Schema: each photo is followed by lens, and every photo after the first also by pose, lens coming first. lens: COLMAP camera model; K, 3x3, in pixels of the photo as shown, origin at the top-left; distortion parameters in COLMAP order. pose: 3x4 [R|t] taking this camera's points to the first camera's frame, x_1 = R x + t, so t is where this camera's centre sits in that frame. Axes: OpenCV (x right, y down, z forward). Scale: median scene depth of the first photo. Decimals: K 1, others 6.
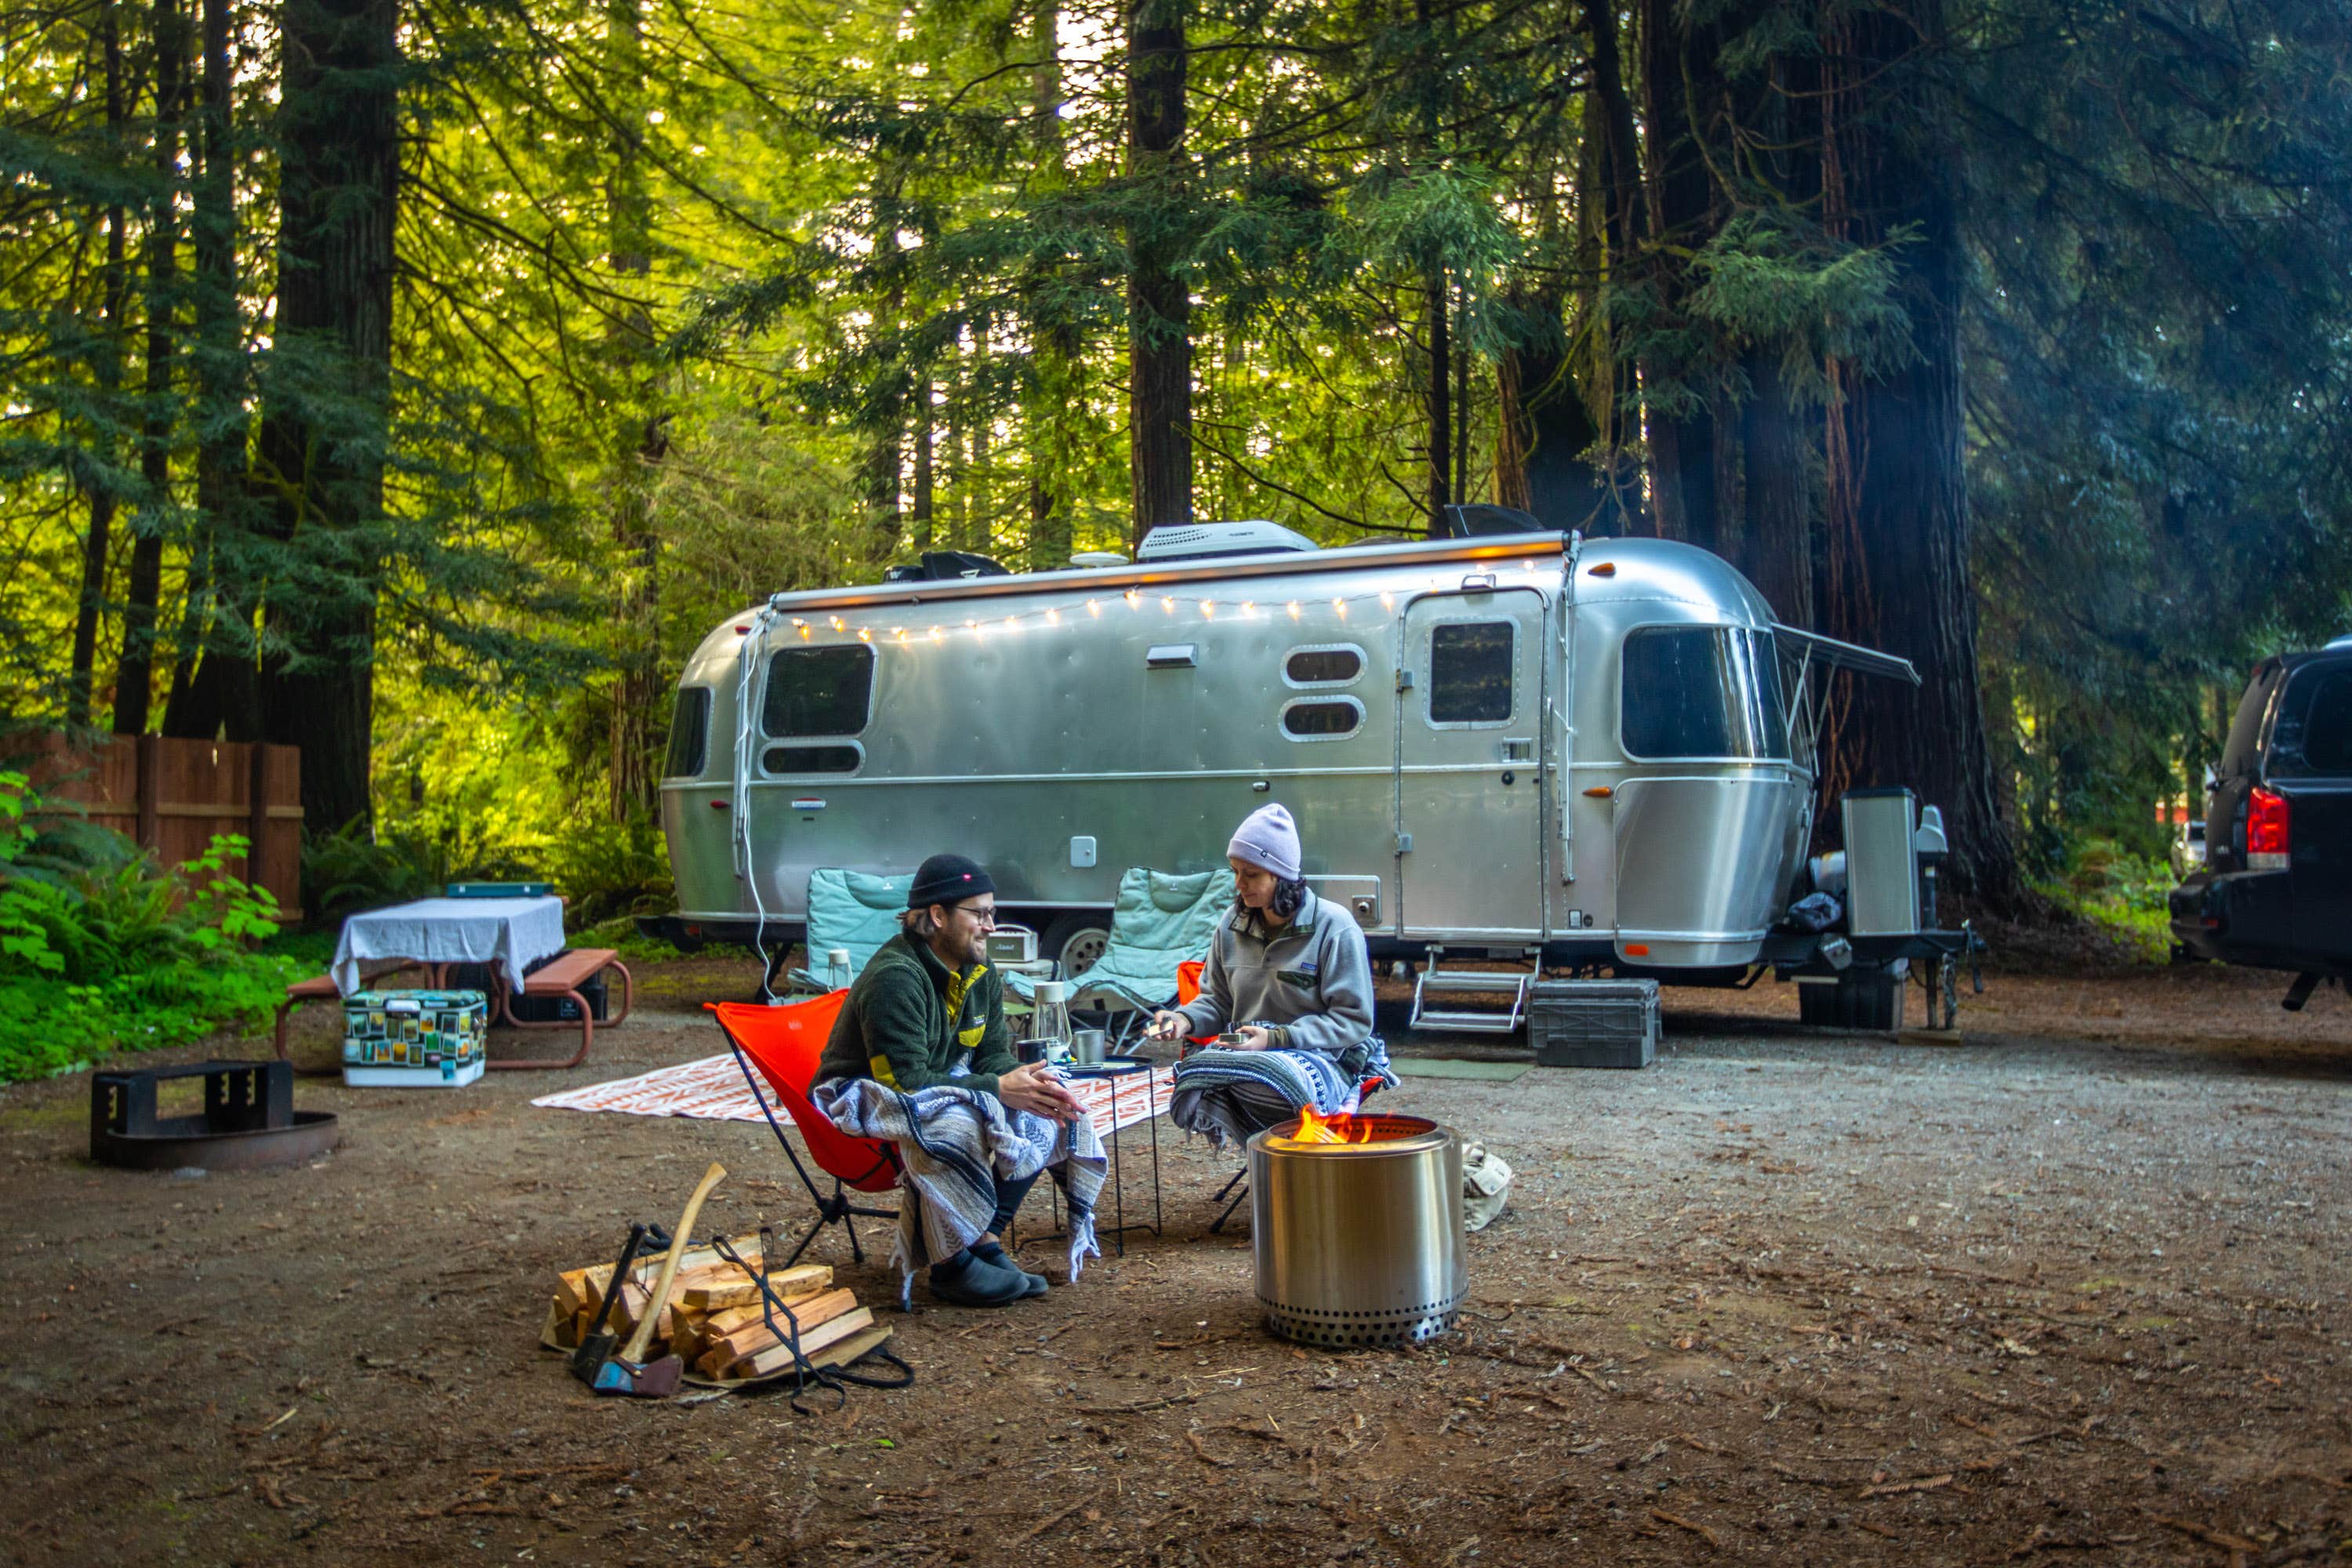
lens RADIAL K [[1858.8, 0, 1197.6], [0, 1858.8, 786.8], [0, 0, 1]] dist [-0.039452, -0.000228]
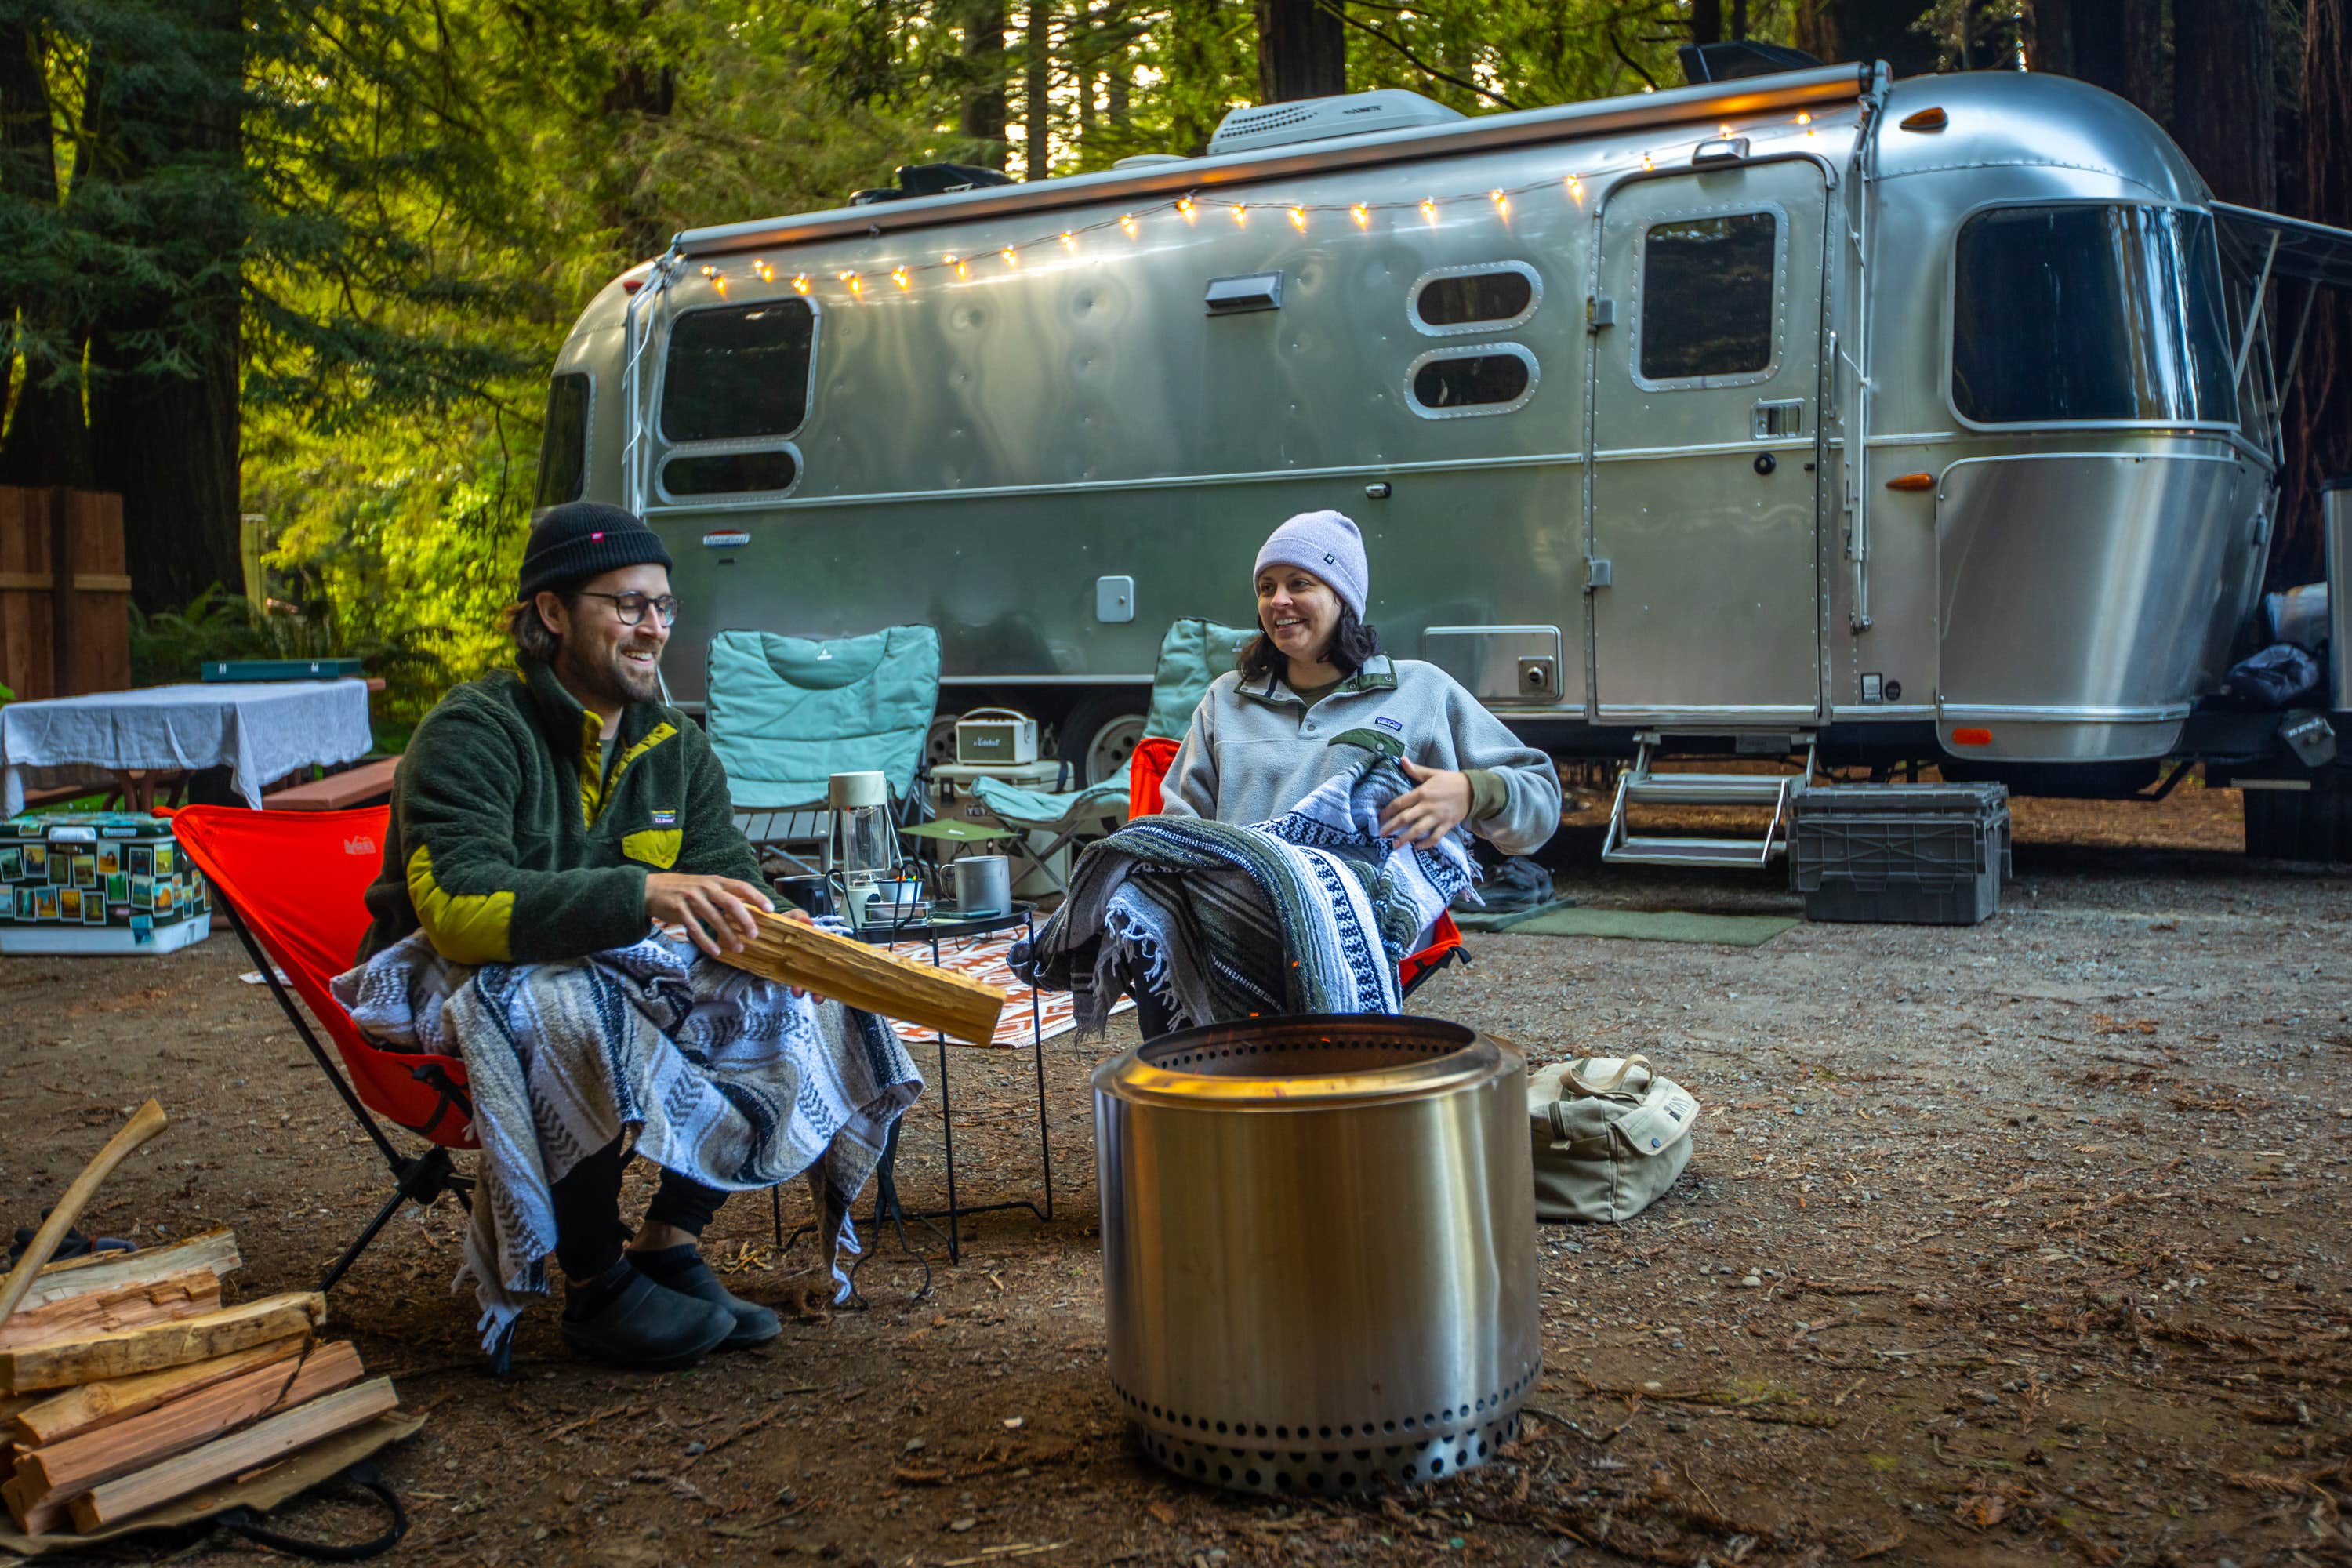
lens RADIAL K [[2356.1, 0, 1176.0], [0, 2356.1, 784.0], [0, 0, 1]] dist [-0.014082, 0.007888]
pose [[0.993768, -0.006934, -0.111248, 0.058097], [0.016994, 0.995820, 0.089738, 0.028235], [0.110161, -0.091069, 0.989733, 0.185428]]
